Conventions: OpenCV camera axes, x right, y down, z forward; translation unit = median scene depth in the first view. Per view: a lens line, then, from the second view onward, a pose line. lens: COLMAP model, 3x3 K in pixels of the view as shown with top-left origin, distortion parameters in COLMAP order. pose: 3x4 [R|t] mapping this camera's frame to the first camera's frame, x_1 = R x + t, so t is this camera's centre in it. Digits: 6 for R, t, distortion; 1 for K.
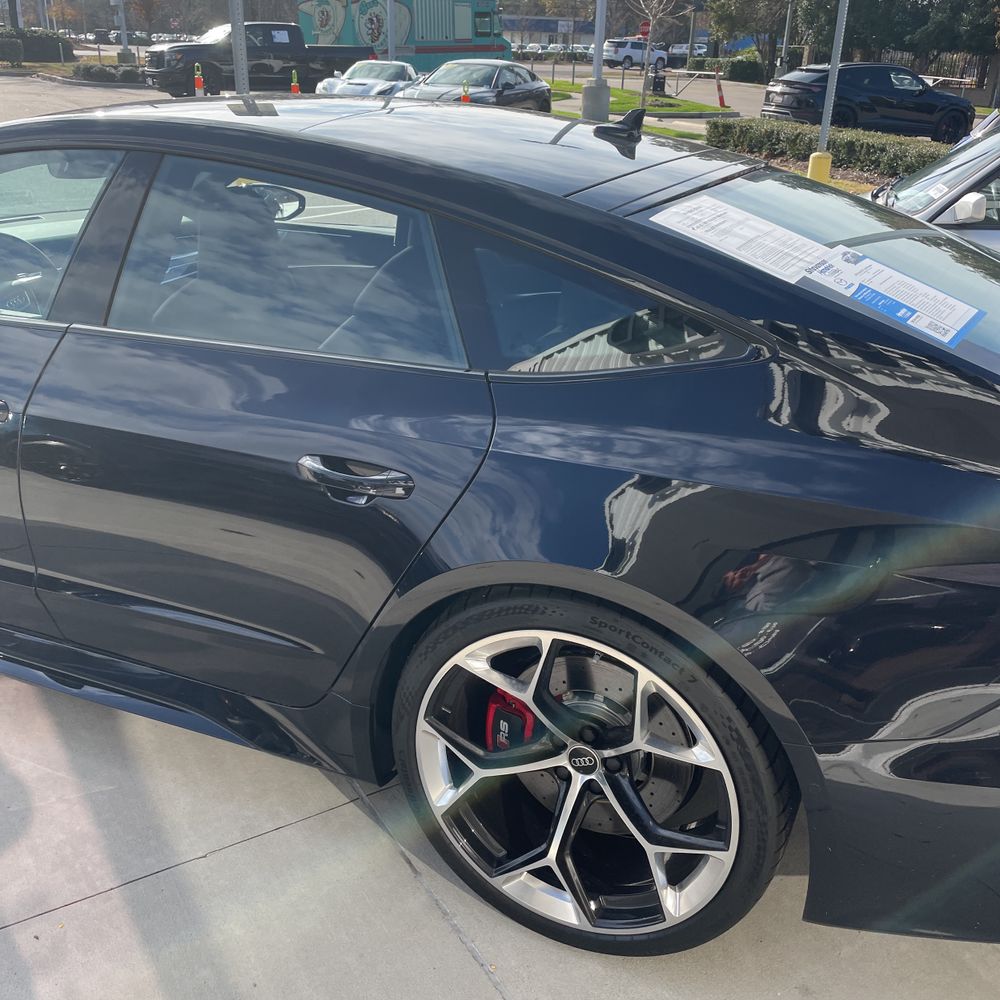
lens RADIAL K [[1001.2, 0, 501.7], [0, 1001.2, 502.0], [0, 0, 1]] dist [0.078248, -0.101564]
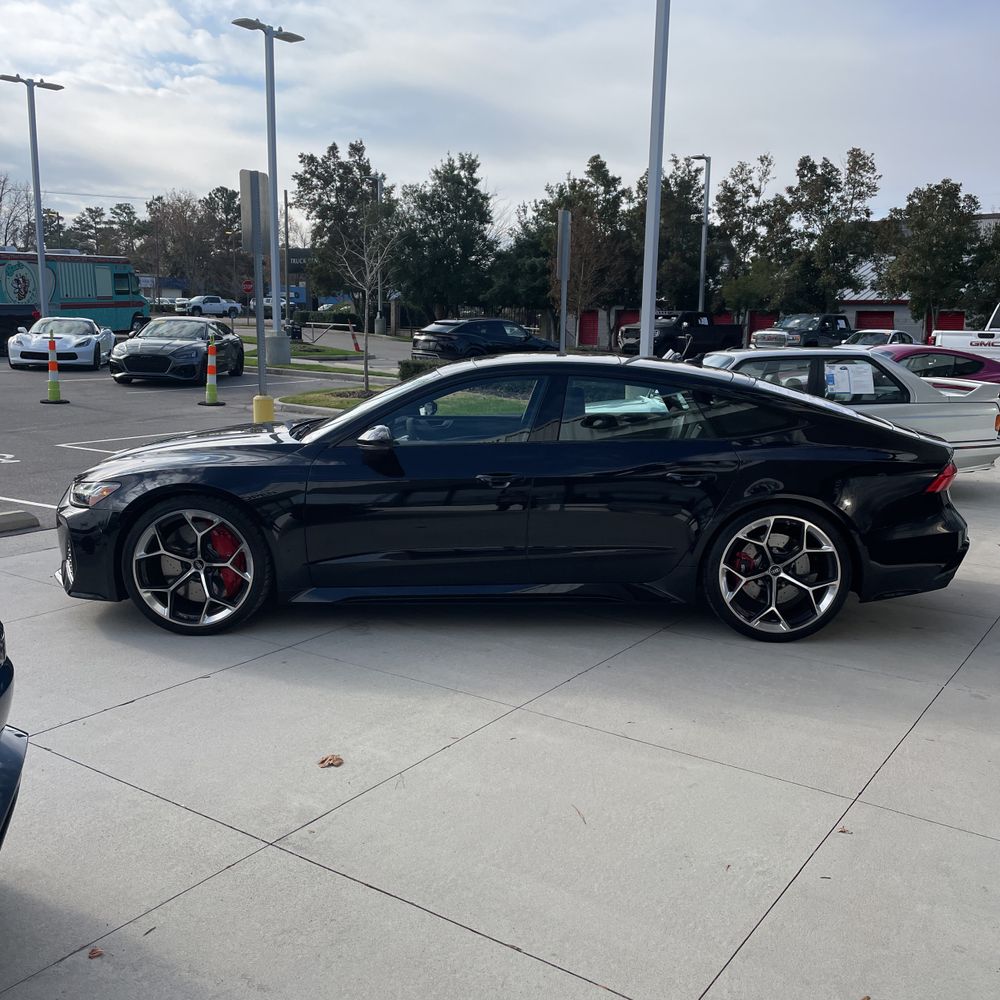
lens RADIAL K [[999.7, 0, 506.6], [0, 999.7, 490.3], [0, 0, 1]] dist [0.106905, -0.157825]
pose [[0.914419, -0.079283, 0.396928, -0.148204], [0.169135, 0.965756, -0.196743, 0.040571], [-0.367737, 0.247040, 0.896516, -0.113216]]
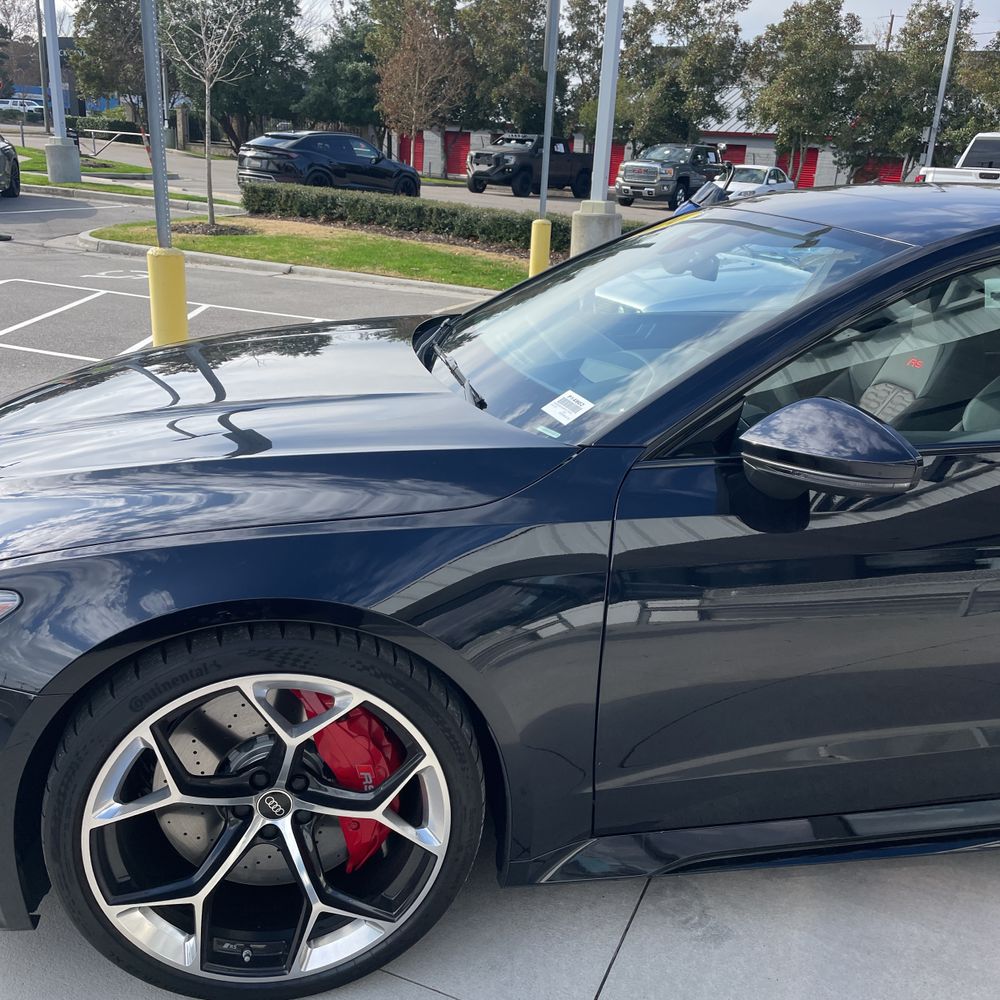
lens RADIAL K [[1005.4, 0, 500.0], [0, 1005.4, 500.0], [0, 0, 1]] dist [0.081993, -0.109962]
pose [[0.817879, -0.171793, 0.549145, -0.147579], [0.201886, 0.979392, 0.005709, -0.025544], [-0.538809, 0.106196, 0.835708, 0.057730]]
